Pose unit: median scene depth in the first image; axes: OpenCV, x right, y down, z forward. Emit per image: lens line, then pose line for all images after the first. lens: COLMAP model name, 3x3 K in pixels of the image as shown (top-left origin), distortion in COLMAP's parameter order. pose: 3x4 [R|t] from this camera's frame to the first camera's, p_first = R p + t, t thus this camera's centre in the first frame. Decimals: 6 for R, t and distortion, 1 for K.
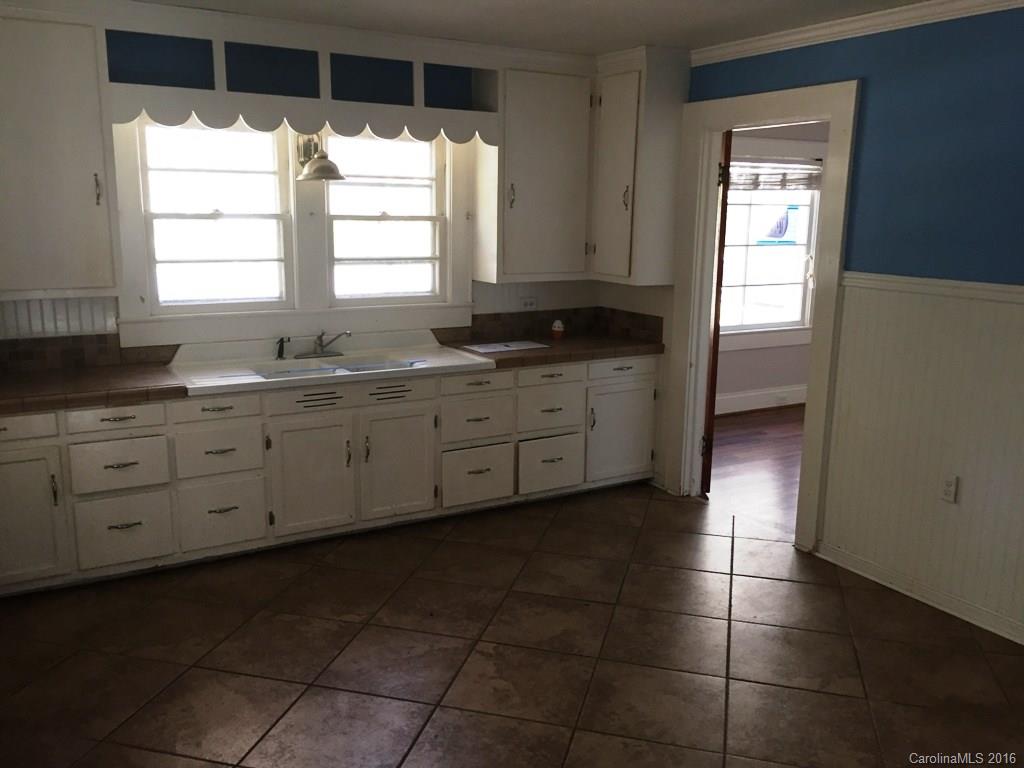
lens RADIAL K [[895.1, 0, 511.4], [0, 895.1, 388.2], [0, 0, 1]] dist [0.052586, -0.037672]
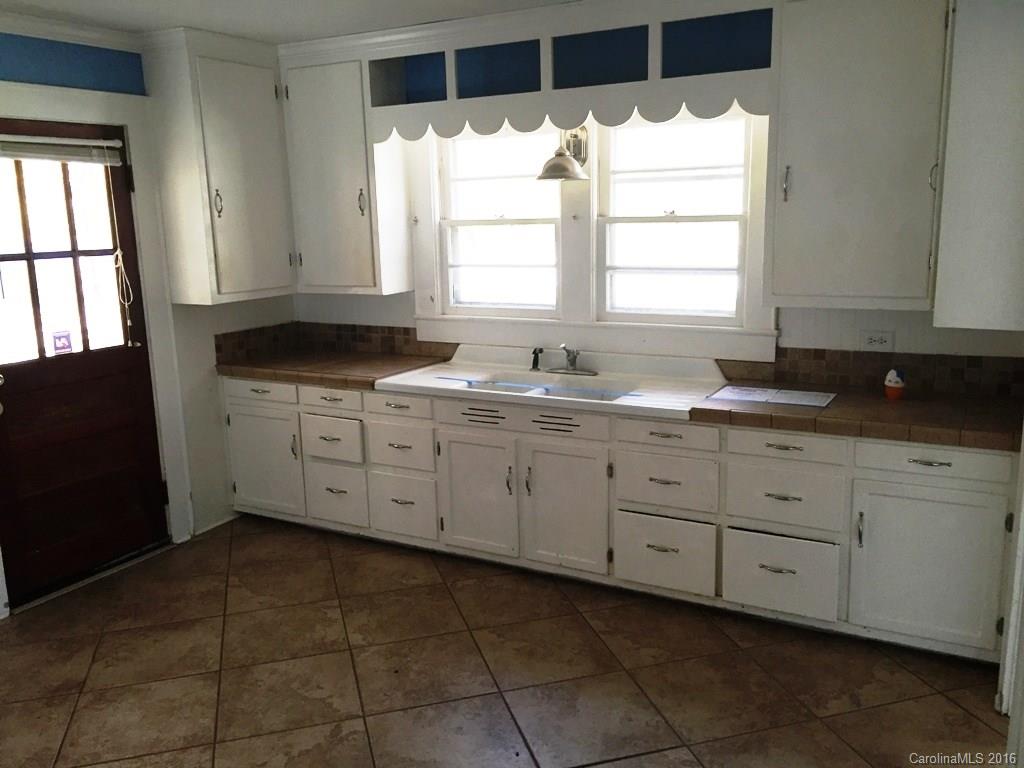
lens RADIAL K [[895.1, 0, 510.4], [0, 895.1, 385.0], [0, 0, 1]] dist [0.052586, -0.037672]
pose [[0.494529, 0.145317, -0.856927, 0.578946], [-0.139841, 0.986383, 0.086568, -0.100811], [0.857838, 0.077023, 0.508116, 0.523432]]
